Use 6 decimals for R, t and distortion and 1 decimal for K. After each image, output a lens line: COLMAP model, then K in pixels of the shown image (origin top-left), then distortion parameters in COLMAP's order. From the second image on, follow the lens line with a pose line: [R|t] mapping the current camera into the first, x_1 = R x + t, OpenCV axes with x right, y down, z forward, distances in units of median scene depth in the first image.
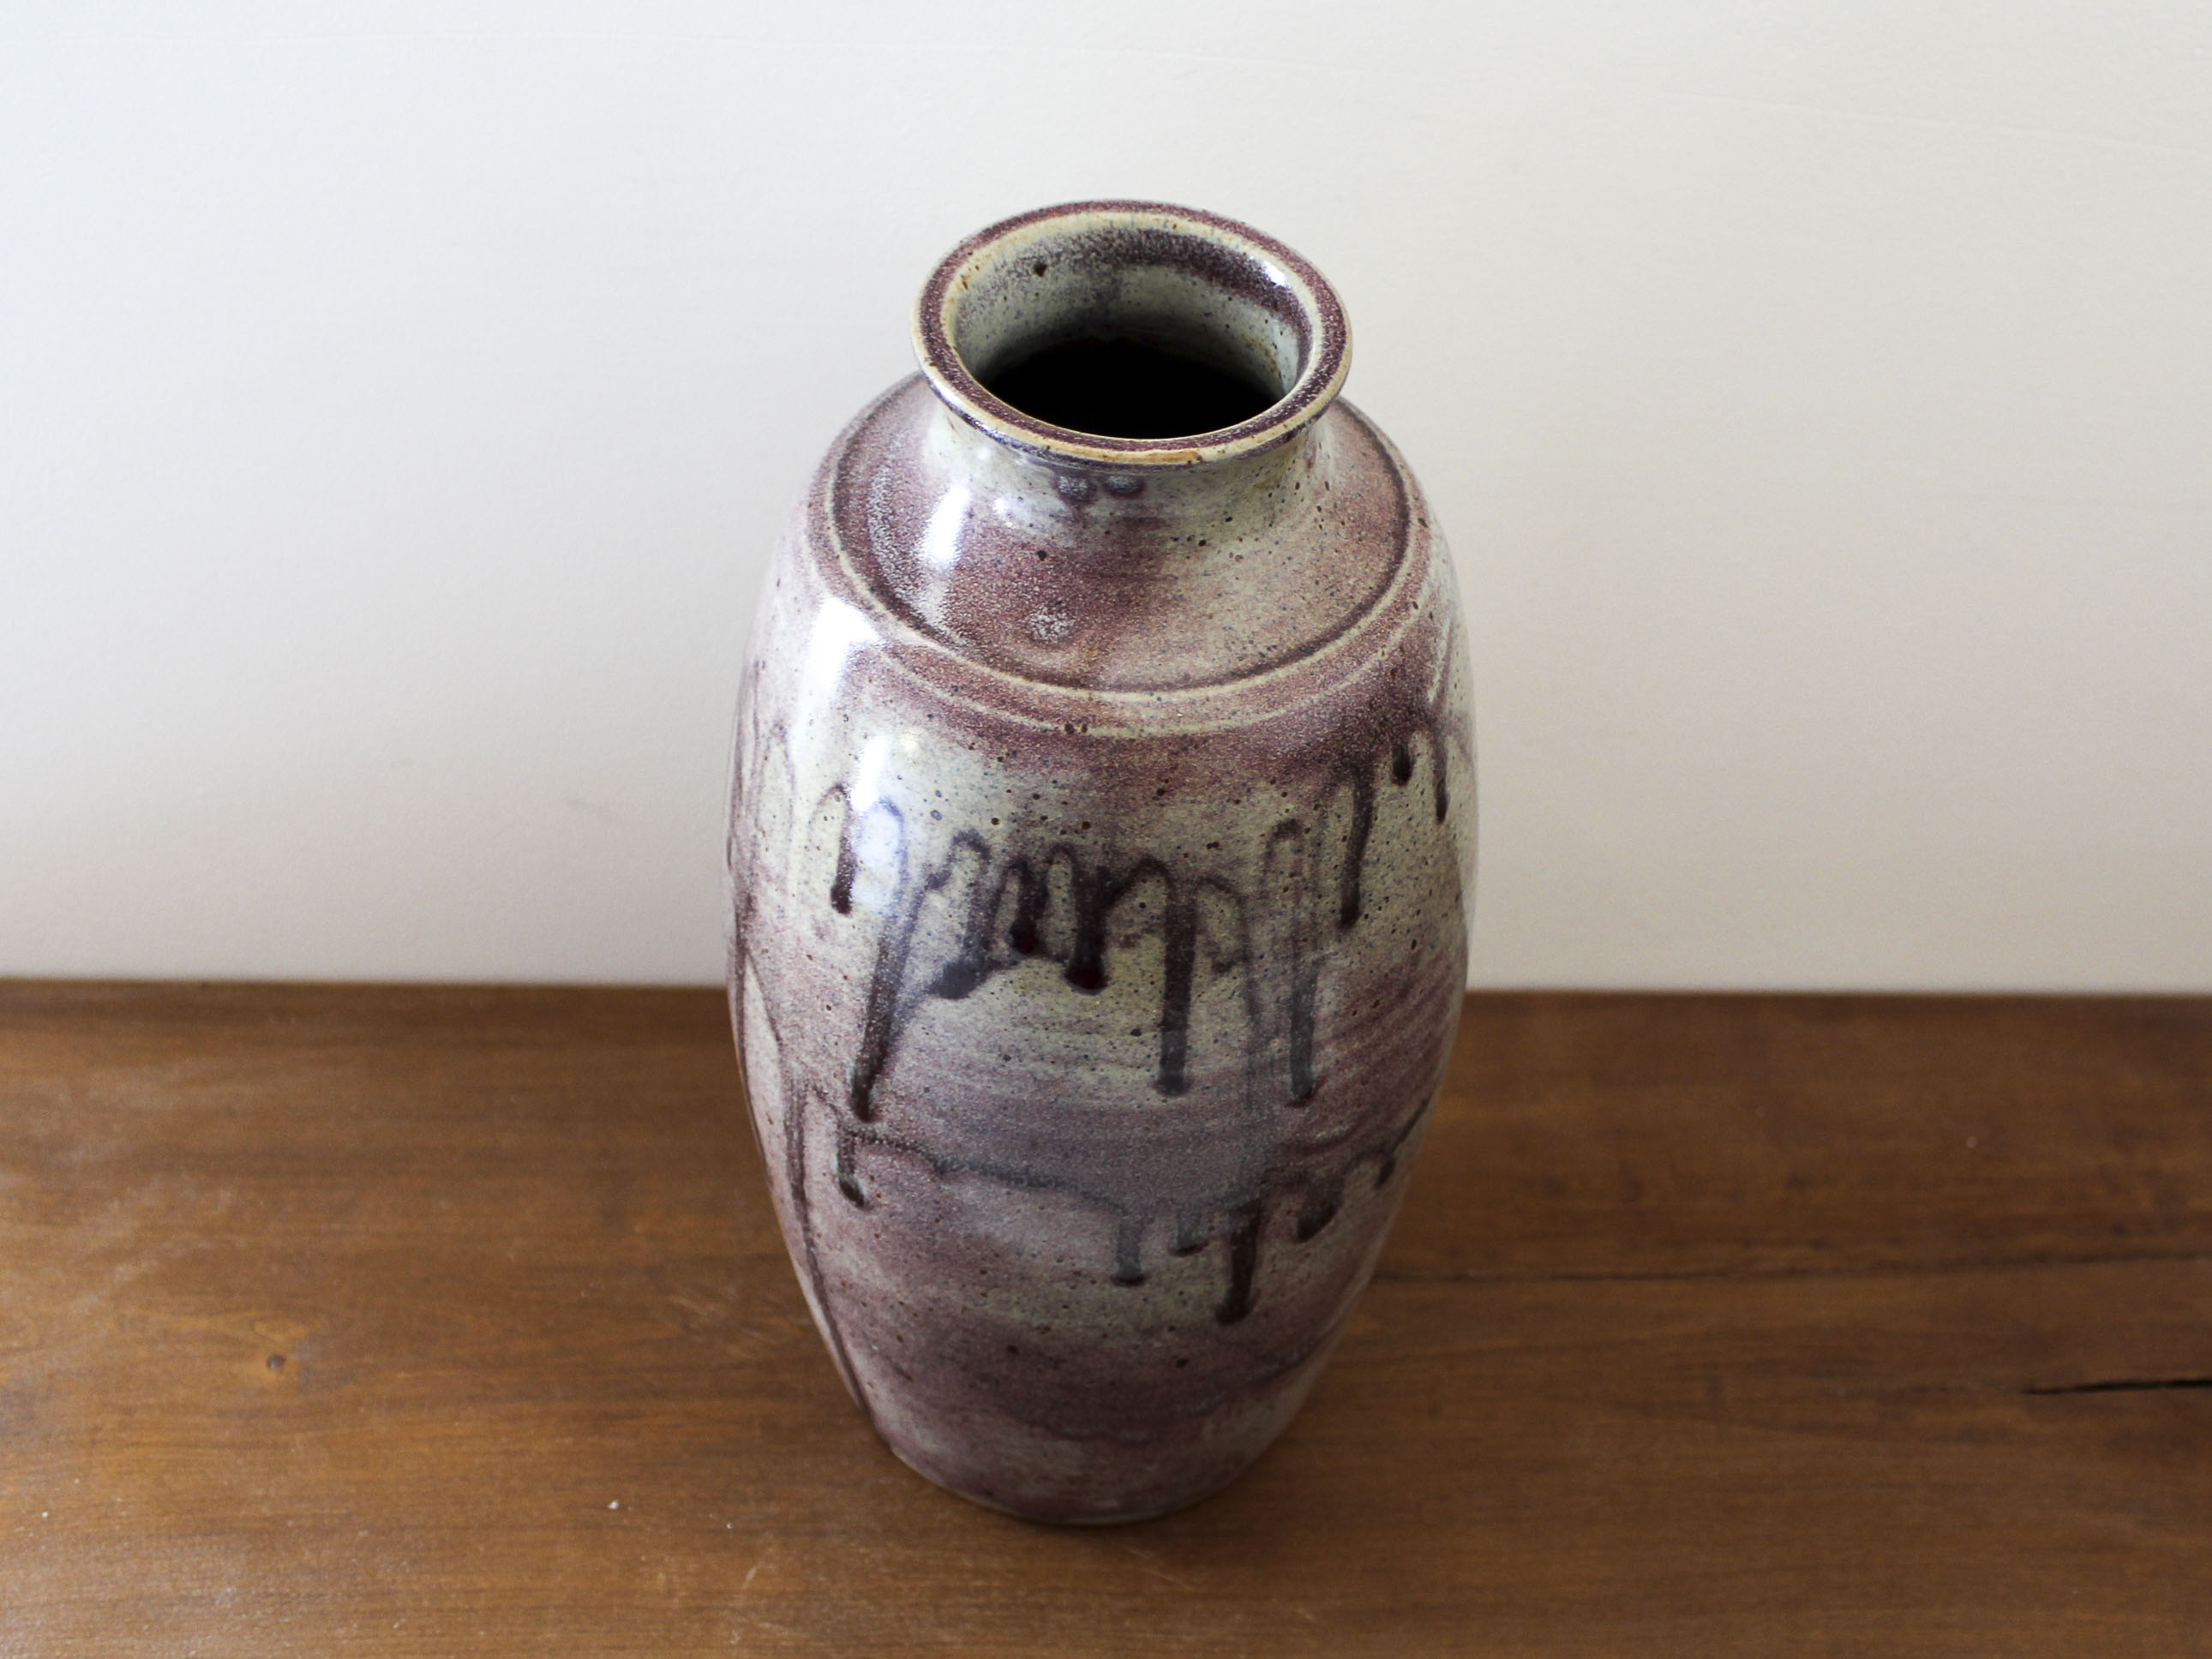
lens RADIAL K [[3544.9, 0, 1106.0], [0, 3544.9, 829.5], [0, 0, 1]] dist [-0.195652, 0.067902]
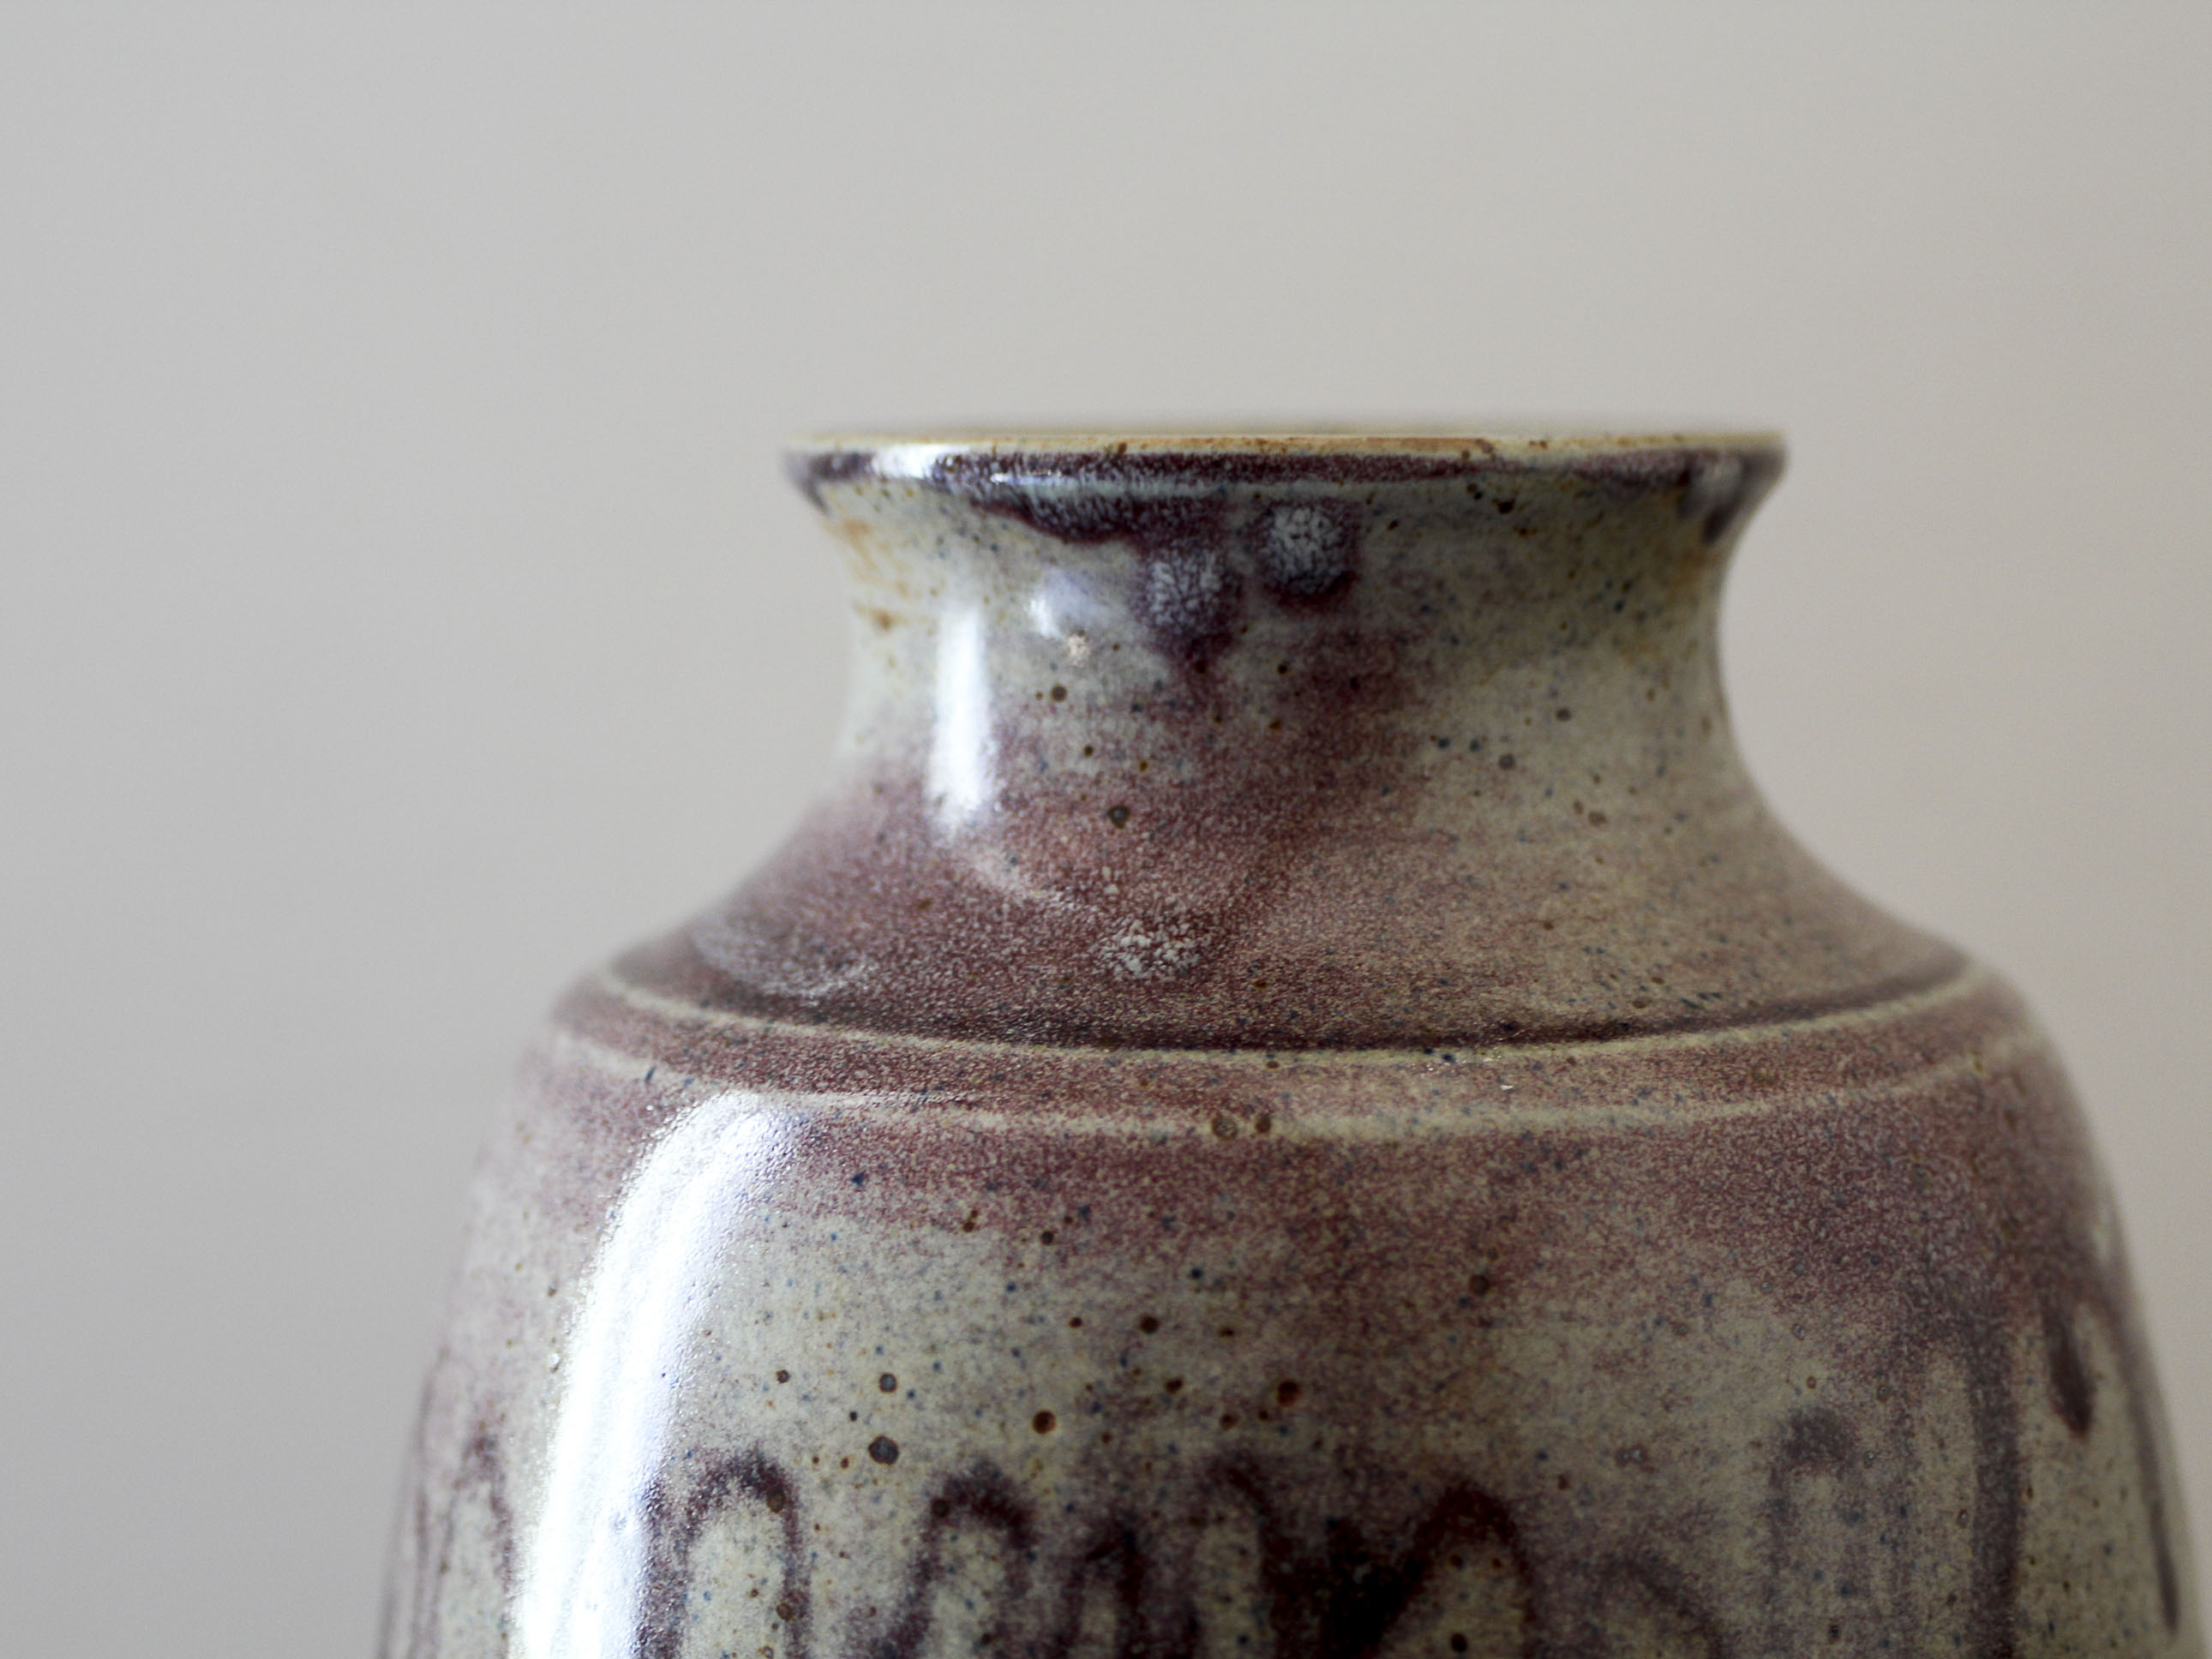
lens RADIAL K [[4358.6, 0, 1106.0], [0, 4358.6, 829.5], [0, 0, 1]] dist [0.026874, 0.053748]
pose [[0.997667, -0.056464, 0.038364, -0.037895], [0.068114, 0.786120, -0.614310, 0.225937], [0.004528, 0.615490, 0.788132, 0.588578]]
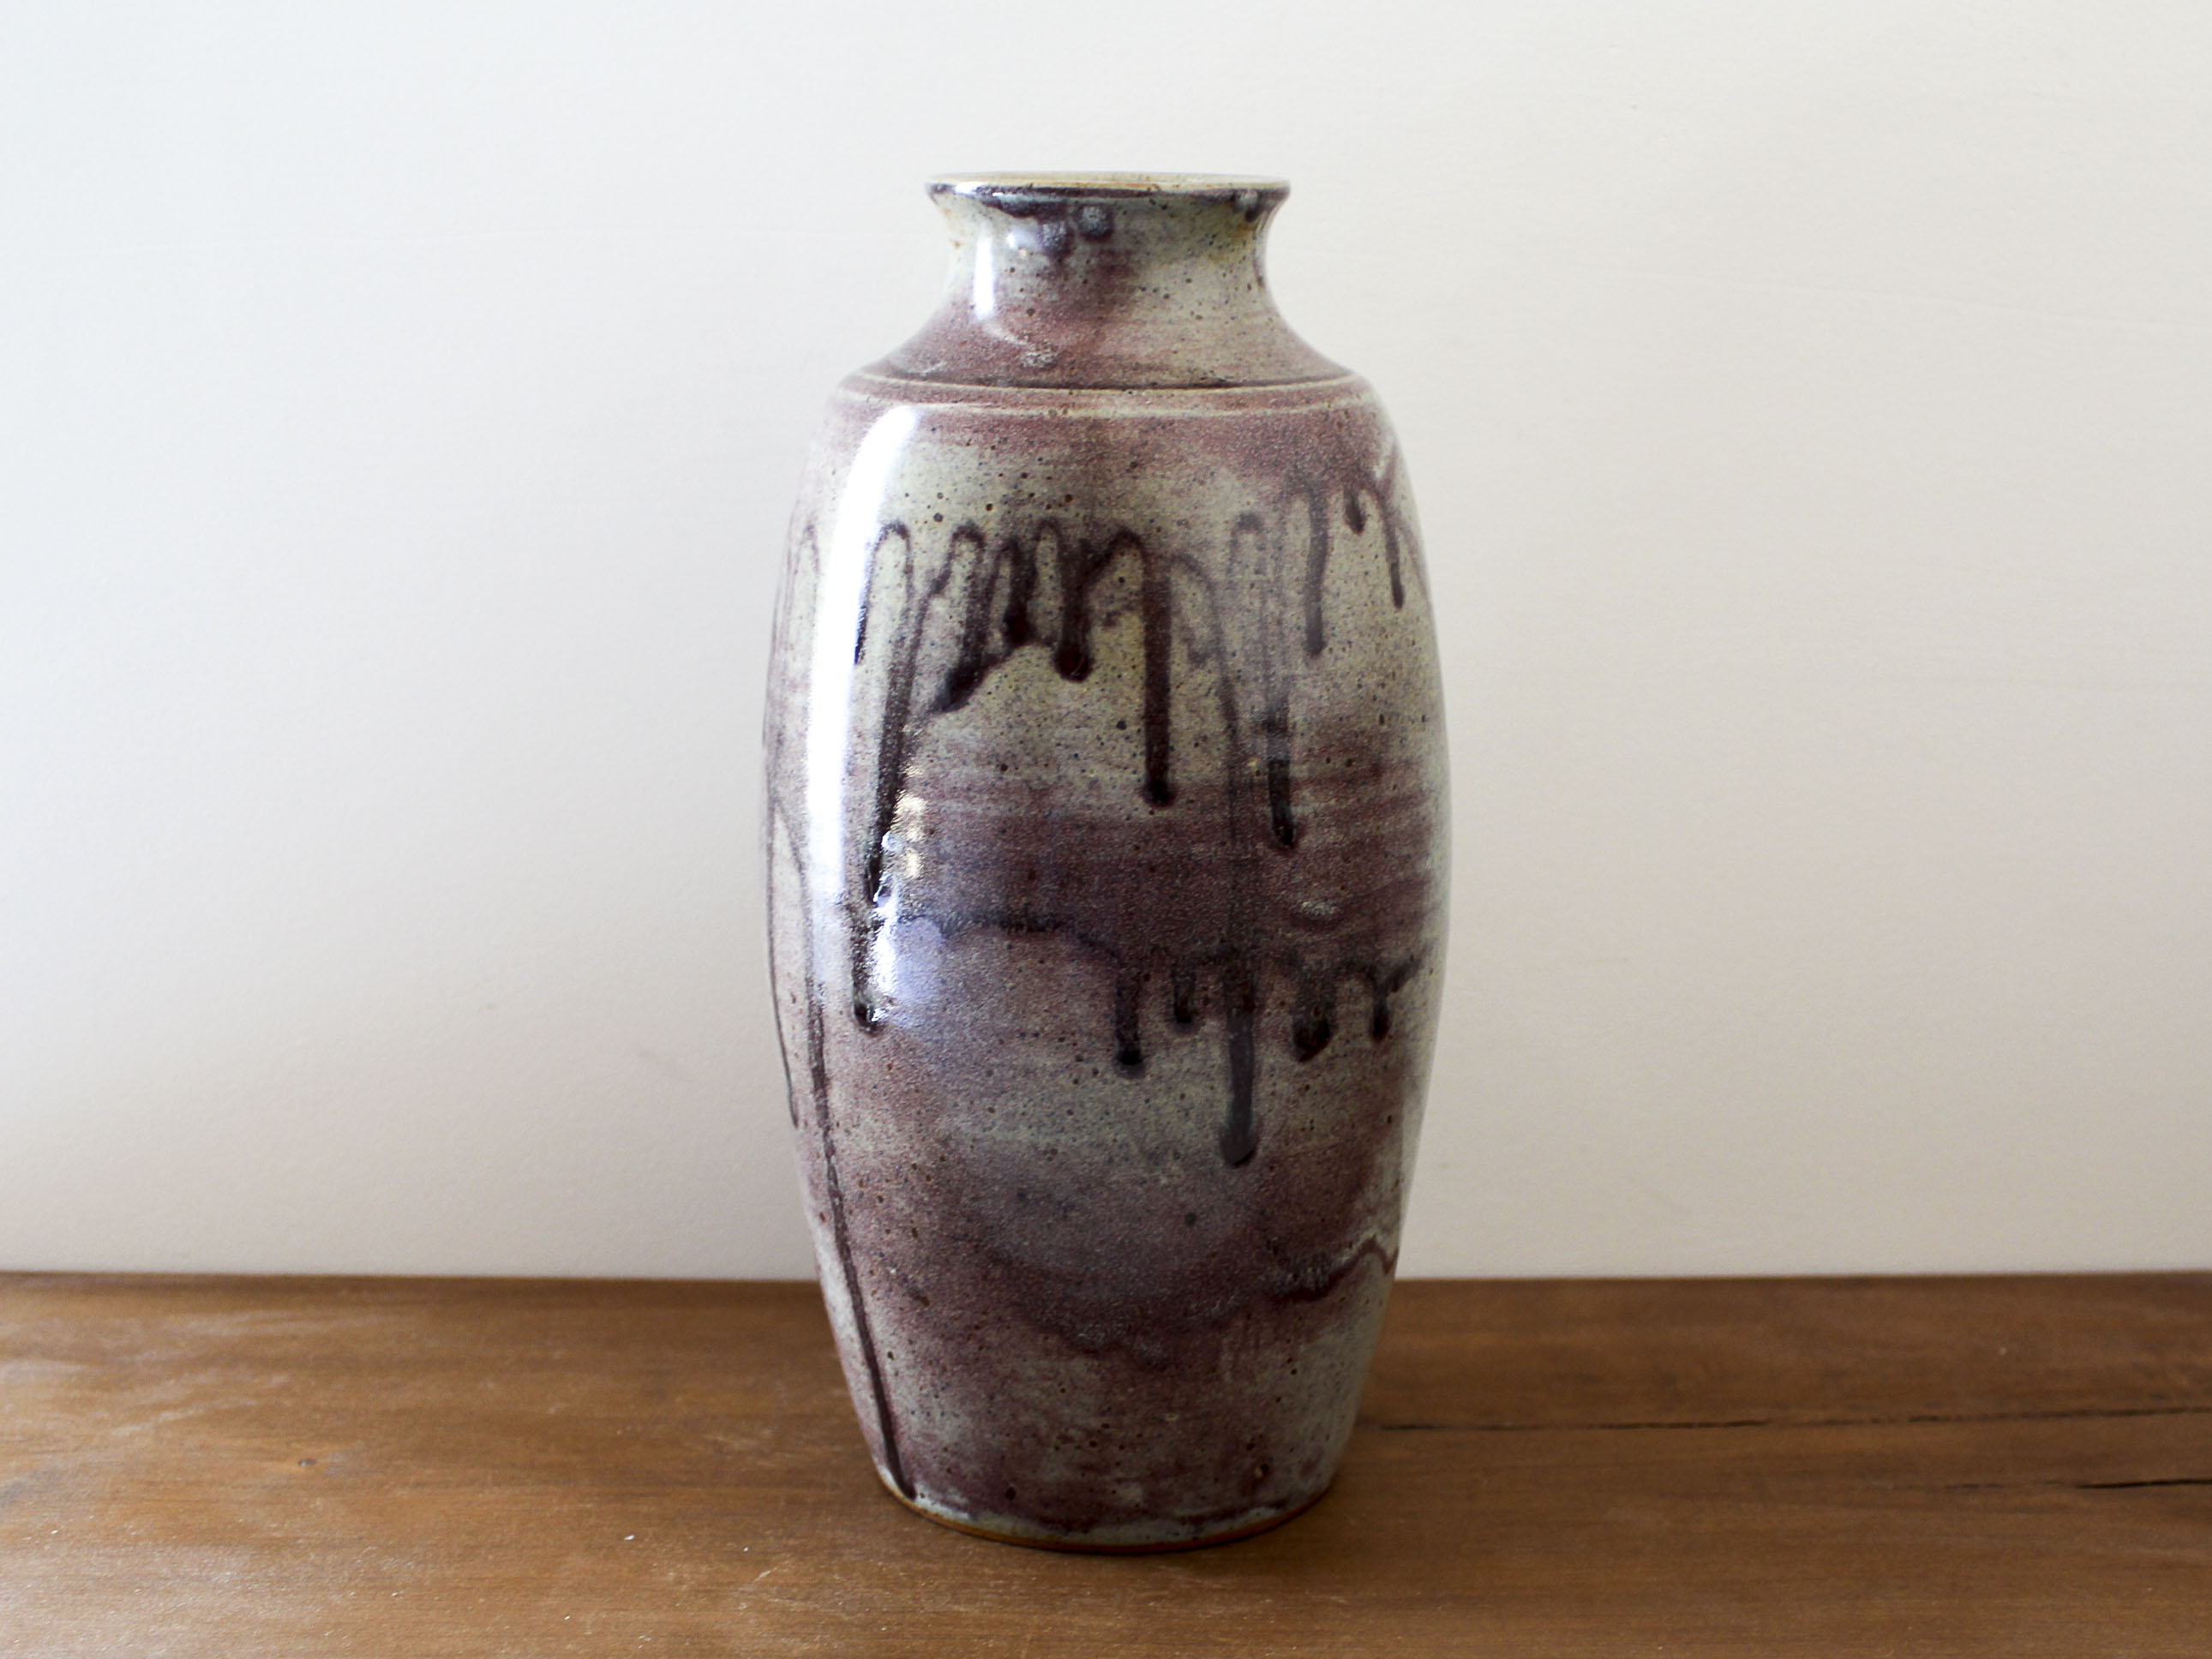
lens RADIAL K [[3312.0, 0, 1150.2], [0, 3312.0, 819.2], [0, 0, 1]] dist [-0.184467, 0.091081]
pose [[0.999128, -0.032064, -0.026748, 0.044251], [0.013221, 0.850546, -0.525735, 0.624870], [0.039608, 0.524923, 0.850228, 0.154031]]
